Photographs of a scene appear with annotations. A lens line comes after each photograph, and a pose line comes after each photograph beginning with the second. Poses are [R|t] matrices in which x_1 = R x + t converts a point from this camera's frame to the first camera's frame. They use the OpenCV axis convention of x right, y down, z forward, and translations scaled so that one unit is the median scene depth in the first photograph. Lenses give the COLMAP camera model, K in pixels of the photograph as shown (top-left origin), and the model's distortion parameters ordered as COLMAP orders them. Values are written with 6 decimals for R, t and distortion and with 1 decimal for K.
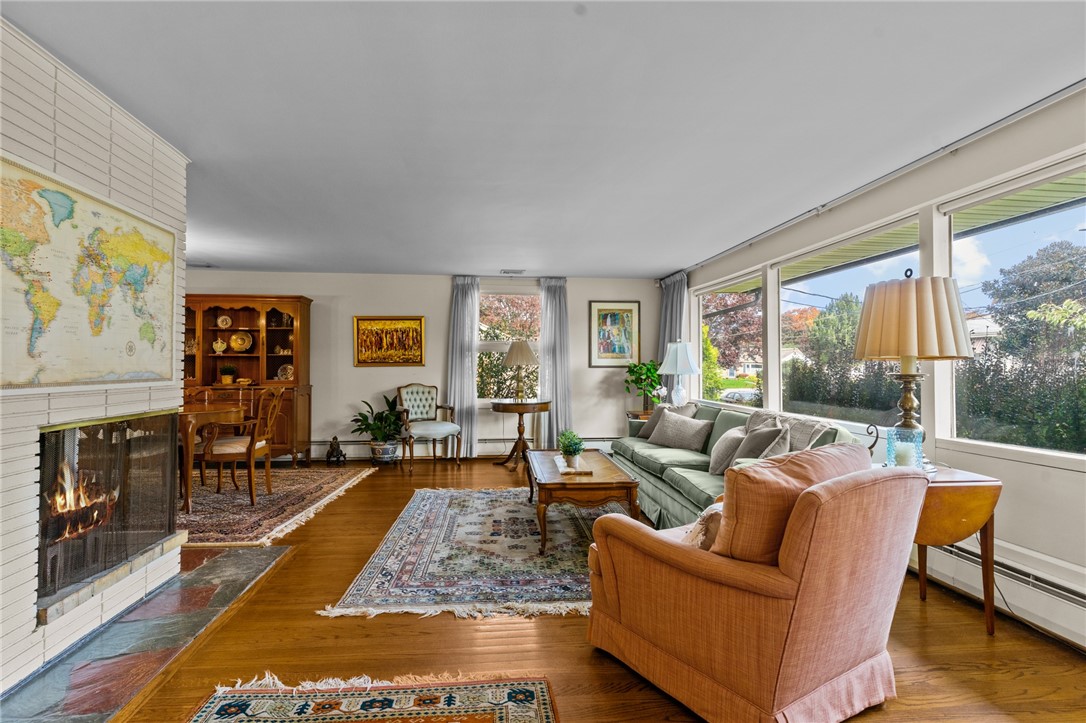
lens RADIAL K [[507.3, 0, 543.0], [0, 507.3, 361.5], [0, 0, 1]] dist [0.003079, 0.000336]
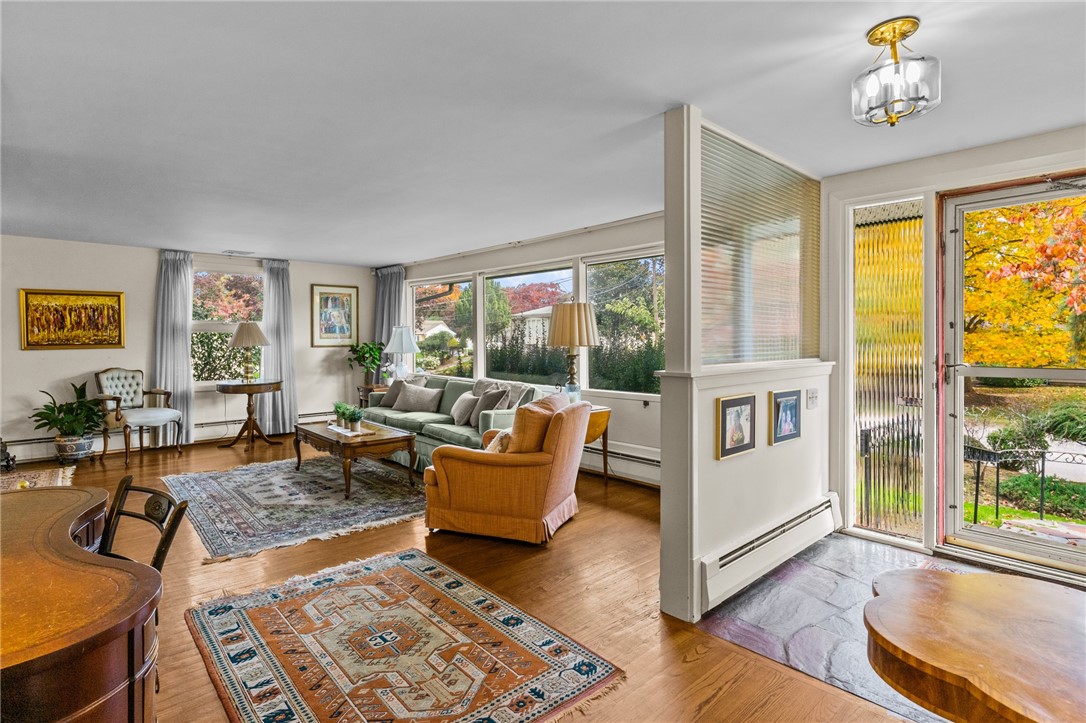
lens RADIAL K [[528.8, 0, 528.3], [0, 528.8, 342.5], [0, 0, 1]] dist [0.002495, 0.000390]
pose [[0.808848, -0.005676, 0.587990, -0.214470], [-0.004956, 0.999852, 0.016470, -0.020578], [-0.587997, -0.016236, 0.808700, -0.179211]]
